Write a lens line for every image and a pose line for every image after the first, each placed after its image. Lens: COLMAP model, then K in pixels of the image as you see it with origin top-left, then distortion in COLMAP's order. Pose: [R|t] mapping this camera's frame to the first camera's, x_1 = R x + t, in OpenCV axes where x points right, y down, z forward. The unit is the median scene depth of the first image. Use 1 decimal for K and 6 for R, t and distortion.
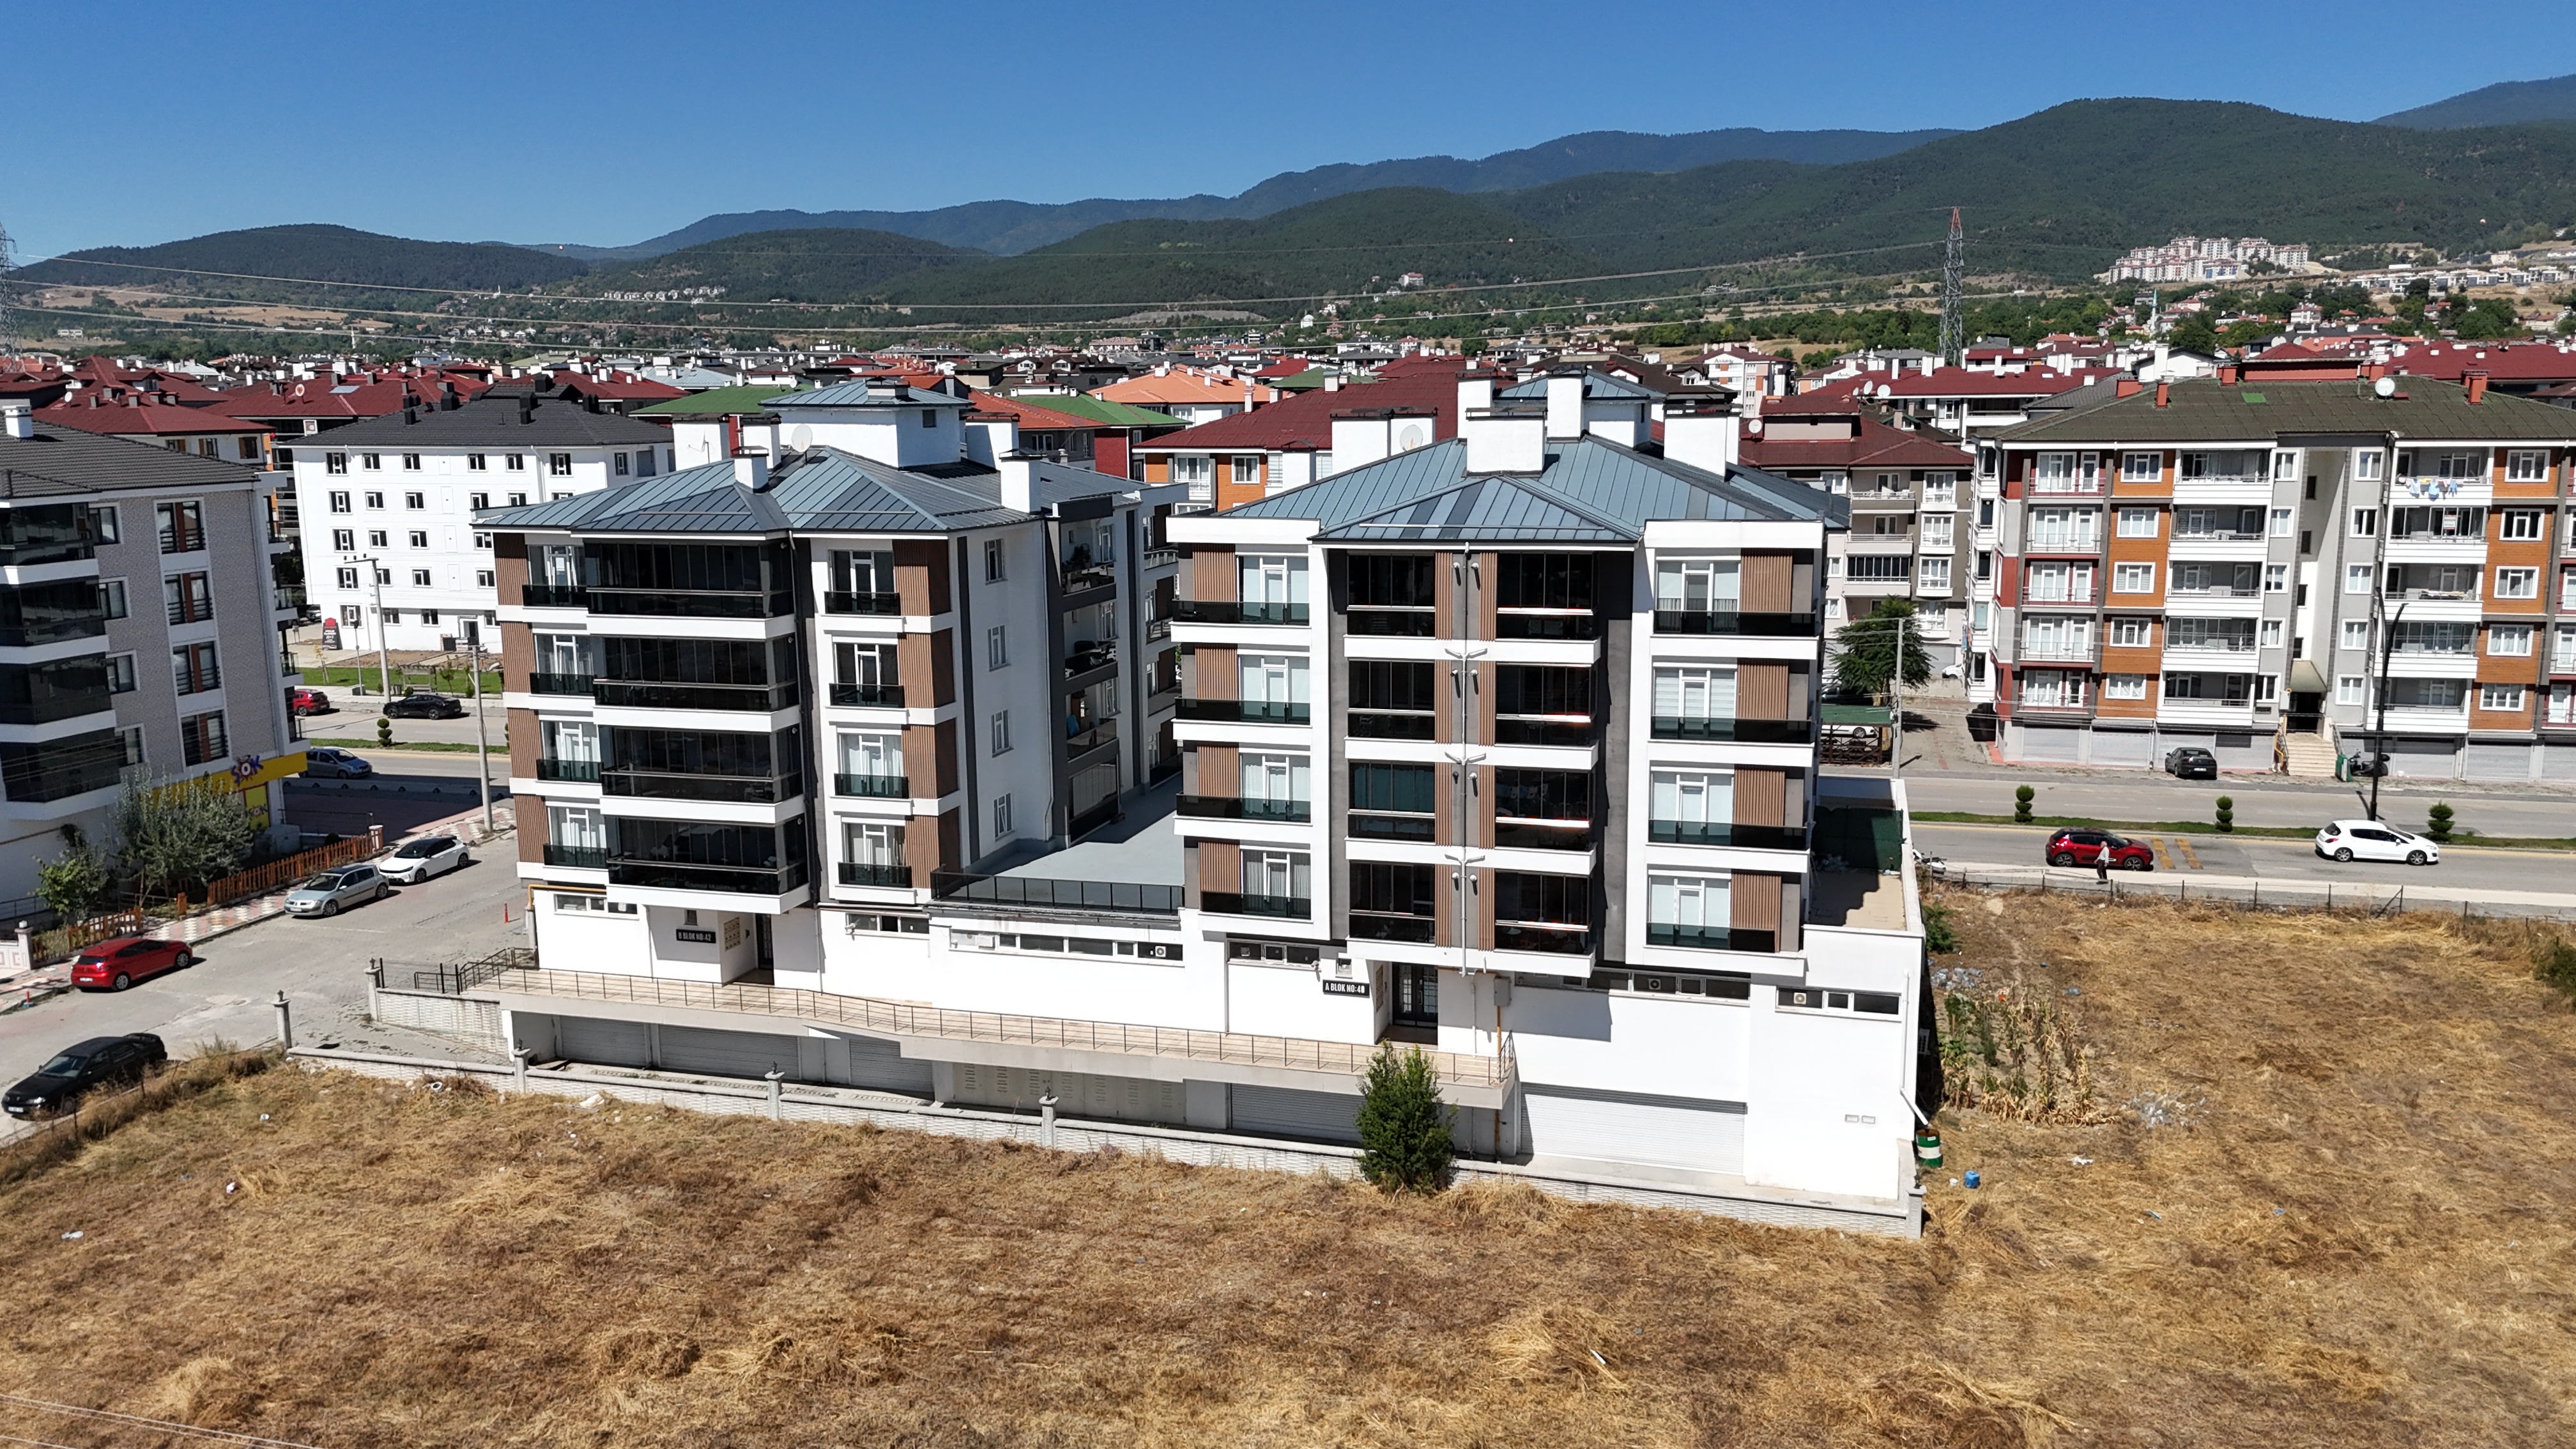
lens RADIAL K [[1903.6, 0, 1291.4], [0, 1903.6, 715.4], [0, 0, 1]] dist [0.068646, -0.062561]
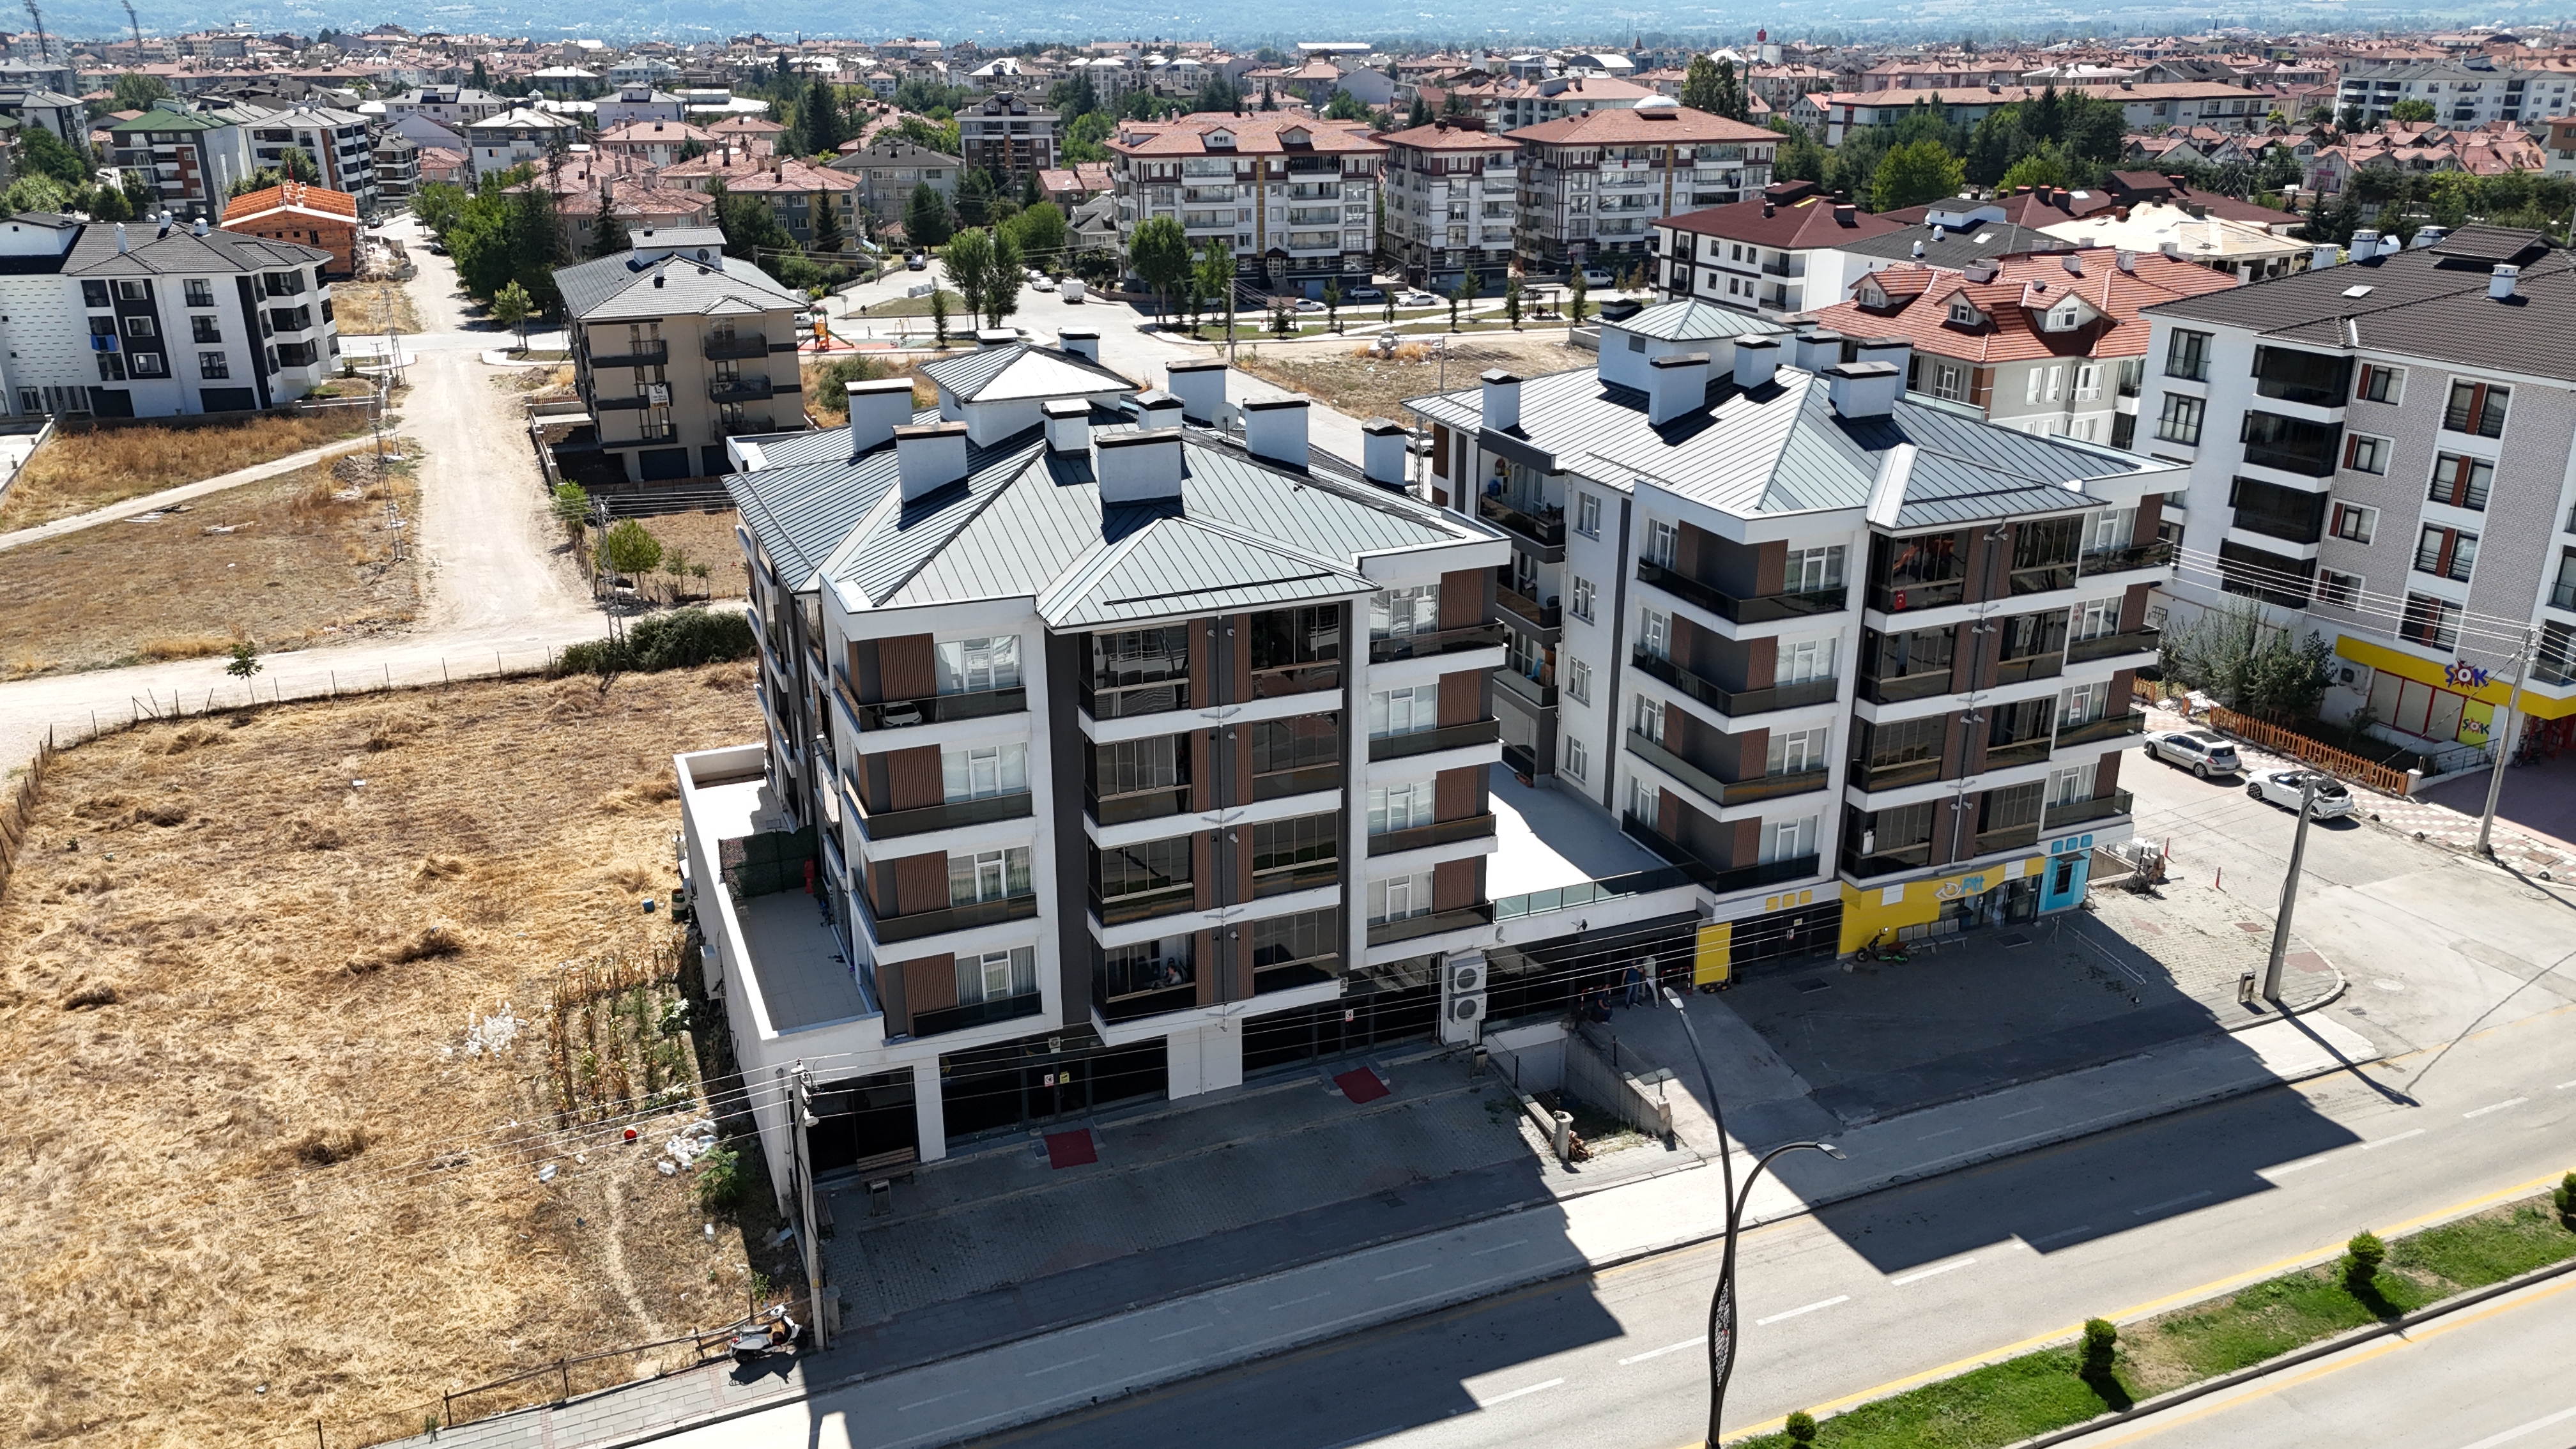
lens RADIAL K [[1903.6, 0, 1294.3], [0, 1903.6, 710.8], [0, 0, 1]] dist [0.068646, -0.062561]
pose [[-0.778497, 0.224041, -0.586301, 0.648833], [-0.094216, 0.881825, 0.462070, -0.478431], [0.620537, 0.414959, -0.665389, 1.807682]]
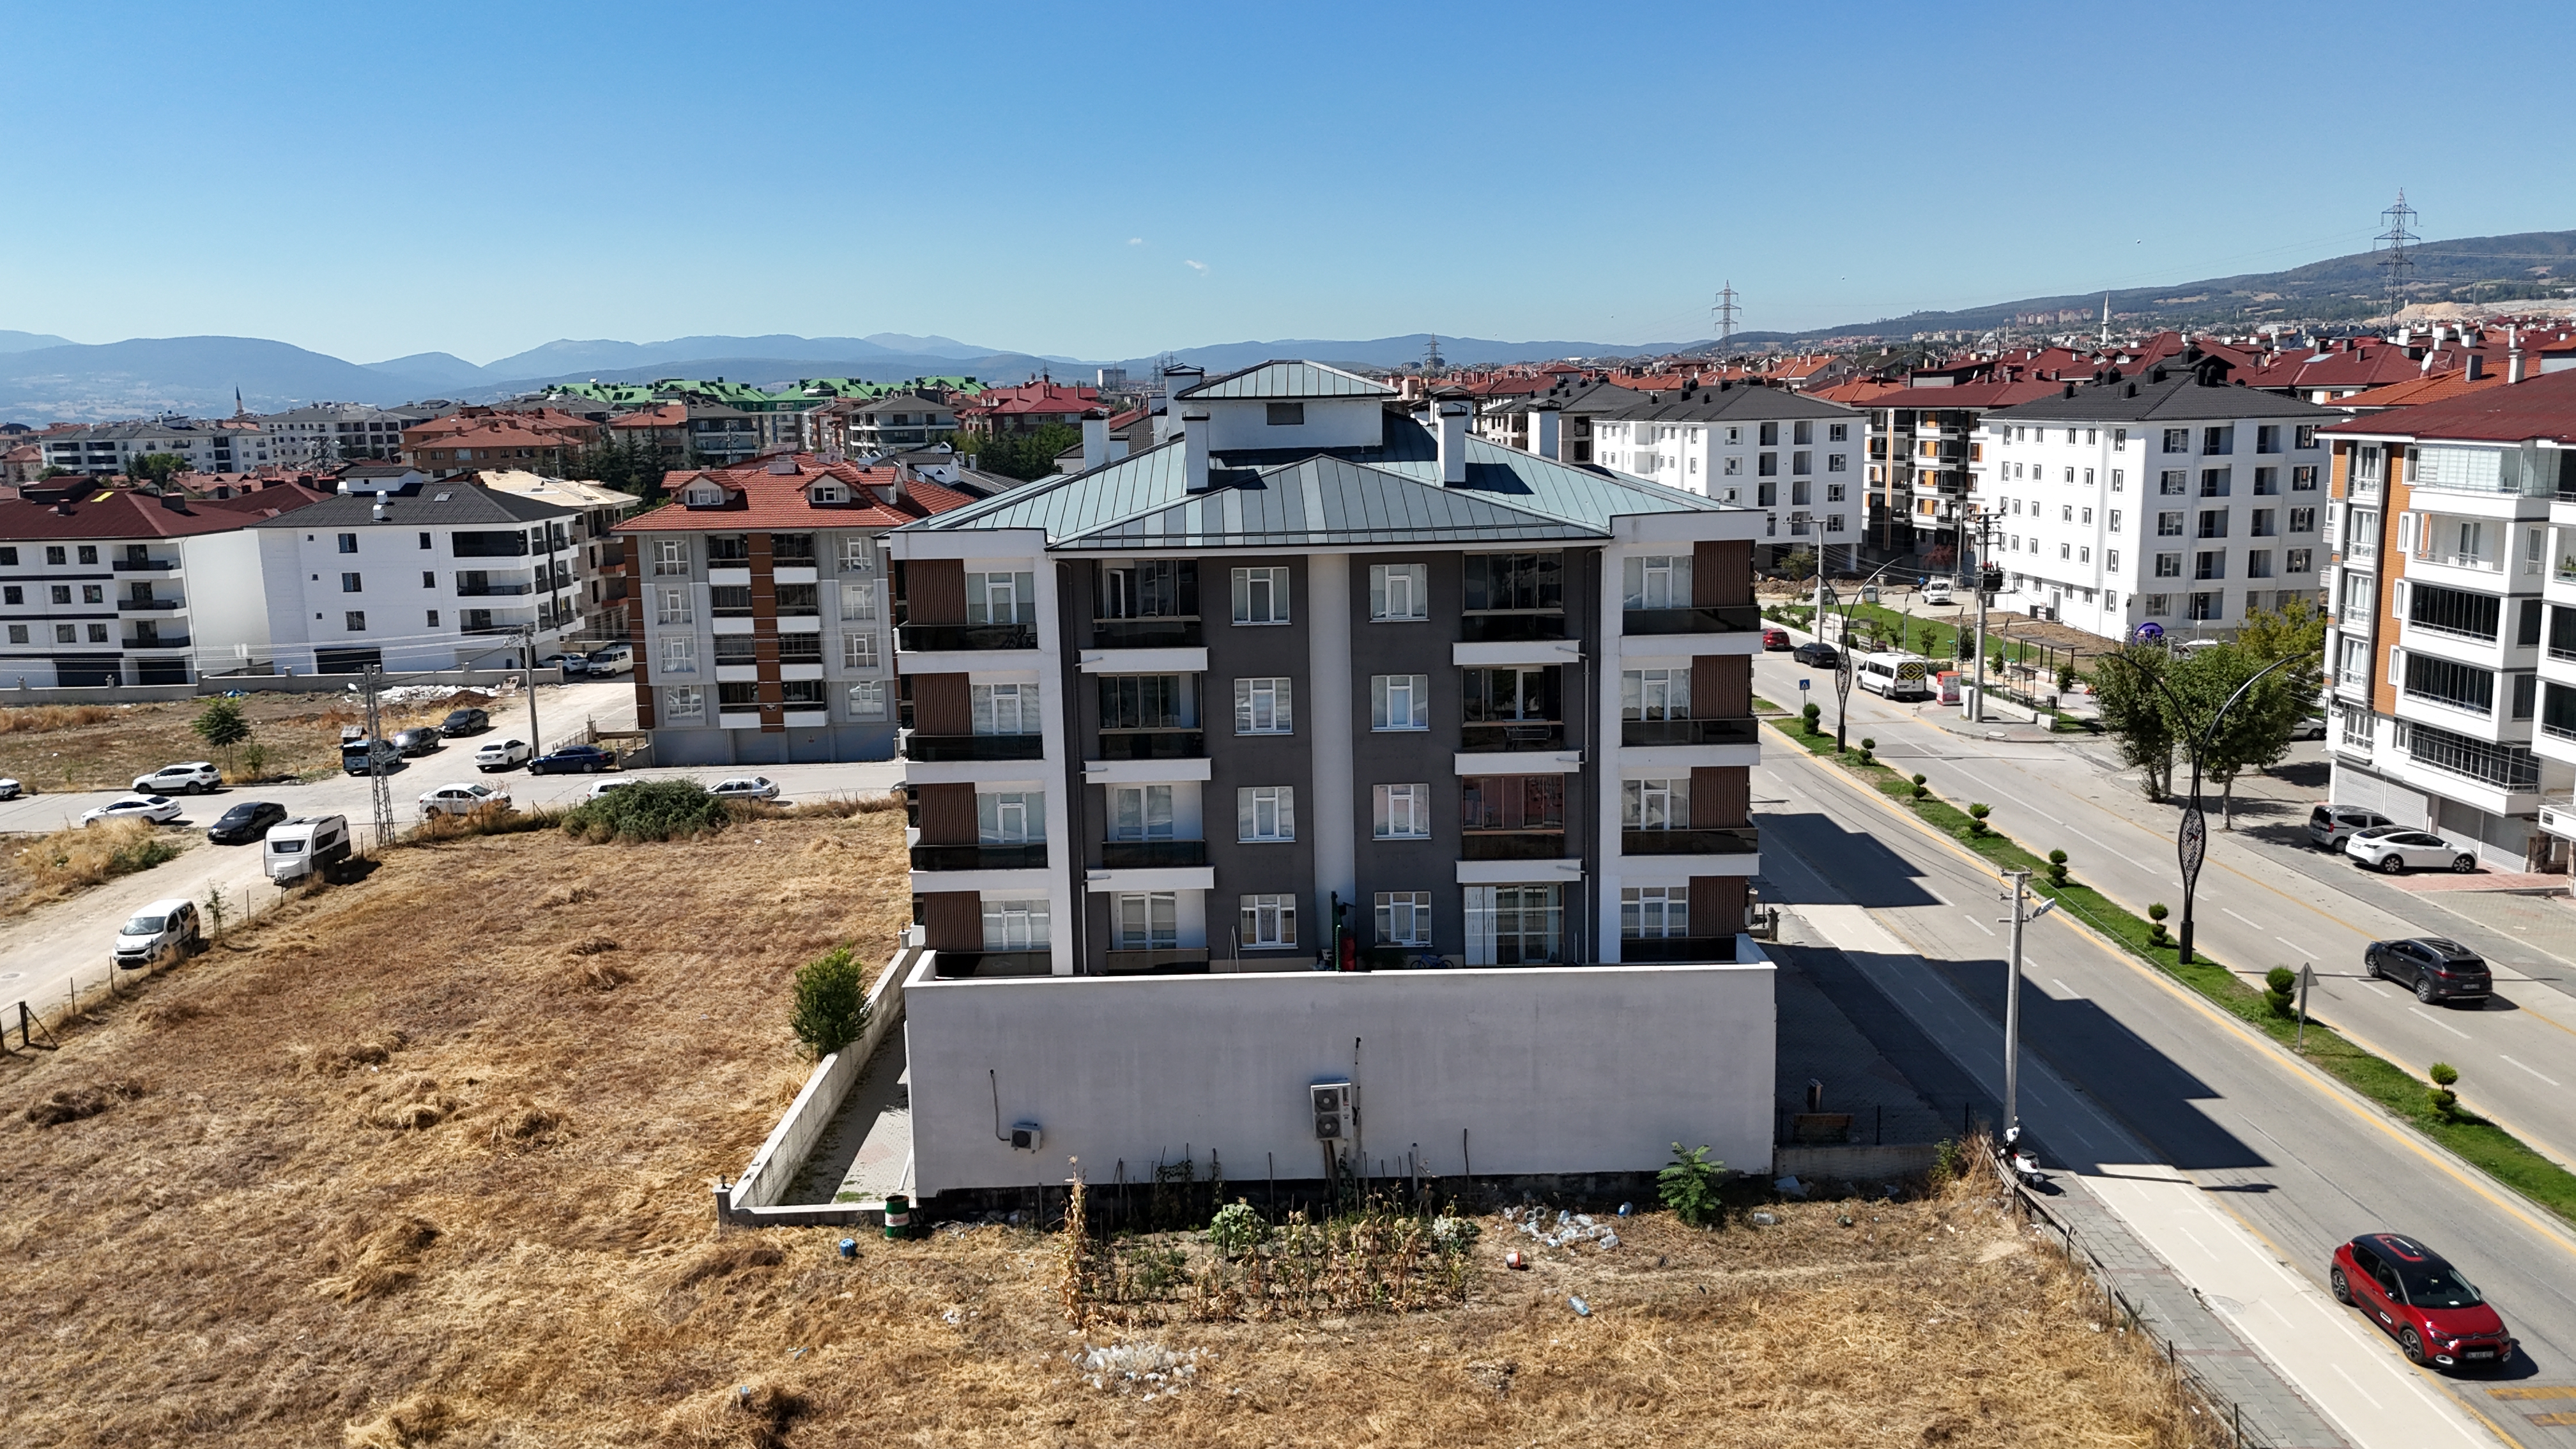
lens RADIAL K [[1903.6, 0, 1290.9], [0, 1903.6, 711.7], [0, 0, 1]] dist [0.068646, -0.062561]
pose [[0.285348, 0.158472, -0.945232, 1.047341], [-0.140047, 0.982544, 0.122450, -0.131493], [0.948137, 0.097436, 0.302561, 0.750349]]
